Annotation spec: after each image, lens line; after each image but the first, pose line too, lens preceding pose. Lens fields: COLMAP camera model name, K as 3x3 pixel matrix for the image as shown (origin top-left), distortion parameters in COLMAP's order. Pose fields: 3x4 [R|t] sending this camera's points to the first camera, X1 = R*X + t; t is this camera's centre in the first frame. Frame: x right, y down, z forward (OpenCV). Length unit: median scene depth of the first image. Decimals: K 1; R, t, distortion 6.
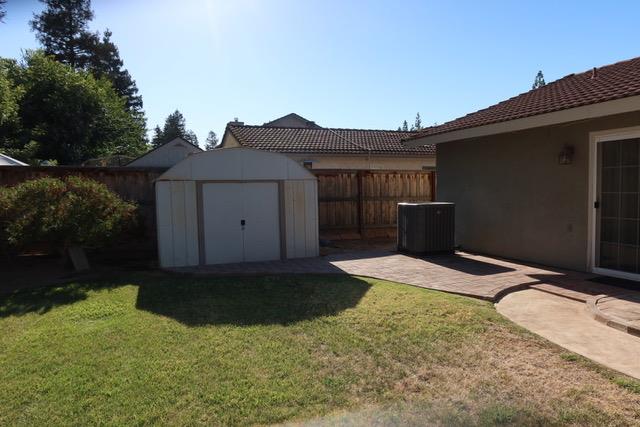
lens RADIAL K [[438.3, 0, 317.5], [0, 438.3, 215.0], [0, 0, 1]] dist [-0.021627, 0.003037]
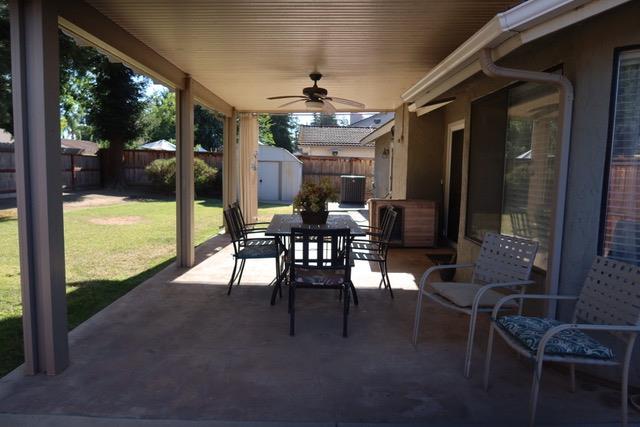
lens RADIAL K [[438.3, 0, 317.5], [0, 438.3, 215.0], [0, 0, 1]] dist [-0.021627, 0.003037]
pose [[0.932087, 0.078144, -0.353704, 0.601715], [-0.064189, 0.996632, 0.051034, 0.039512], [0.356501, -0.024864, 0.933964, -0.621179]]
